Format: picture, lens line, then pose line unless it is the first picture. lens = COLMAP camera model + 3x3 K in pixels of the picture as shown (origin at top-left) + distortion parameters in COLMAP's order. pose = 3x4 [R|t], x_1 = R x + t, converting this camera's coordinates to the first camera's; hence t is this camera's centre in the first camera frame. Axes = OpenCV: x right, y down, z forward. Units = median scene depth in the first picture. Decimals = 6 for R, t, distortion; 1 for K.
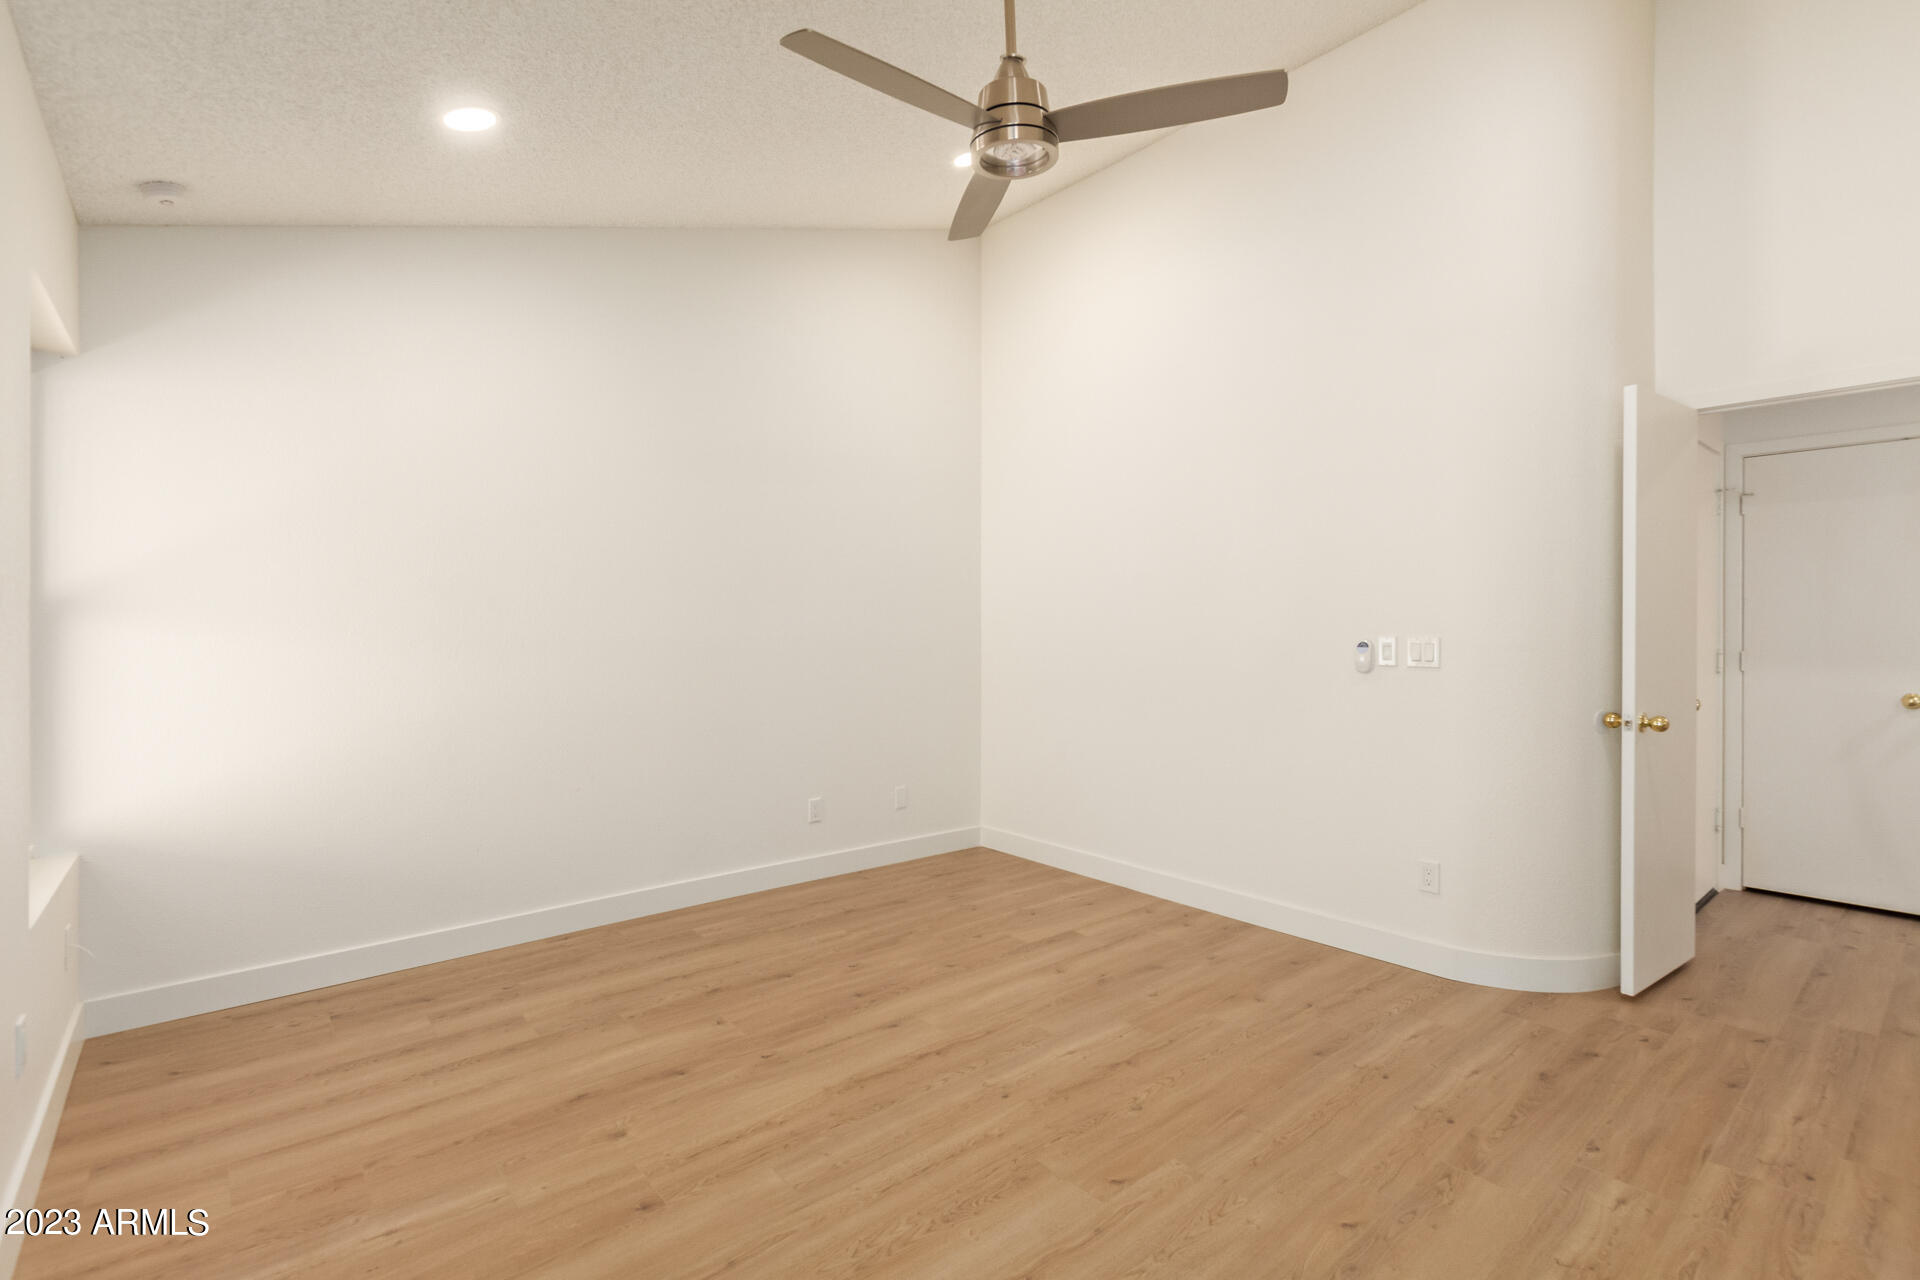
lens RADIAL K [[871.3, 0, 960.0], [0, 871.3, 635.9], [0, 0, 1]] dist [0.007772, -0.006003]
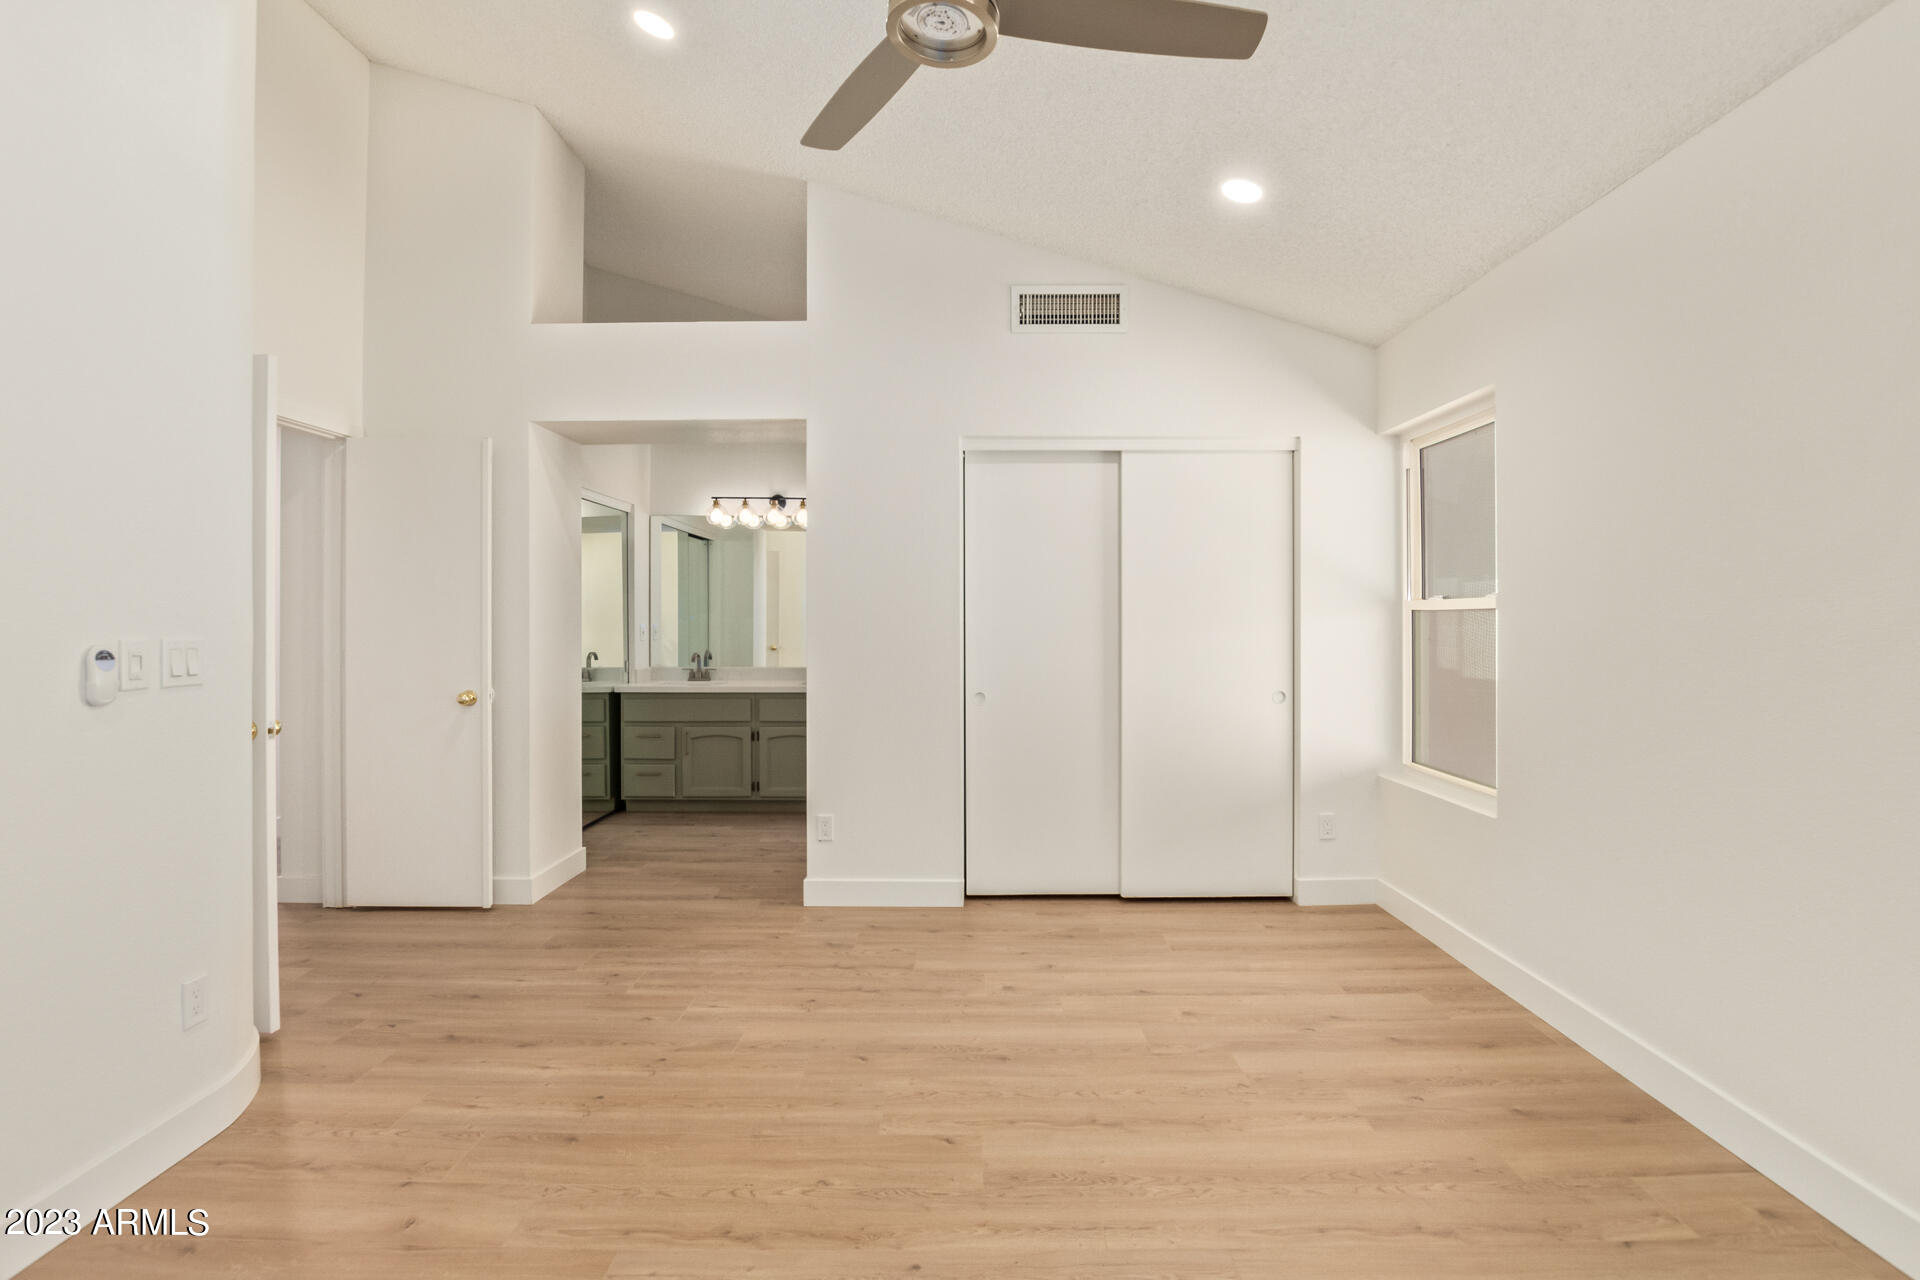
lens RADIAL K [[904.3, 0, 965.7], [0, 904.3, 615.7], [0, 0, 1]] dist [-0.028829, -0.000242]
pose [[-0.763772, 0.005402, 0.645464, -0.404489], [0.008627, 0.999961, 0.001840, -0.015071], [-0.645429, 0.006974, -0.763789, 1.343875]]
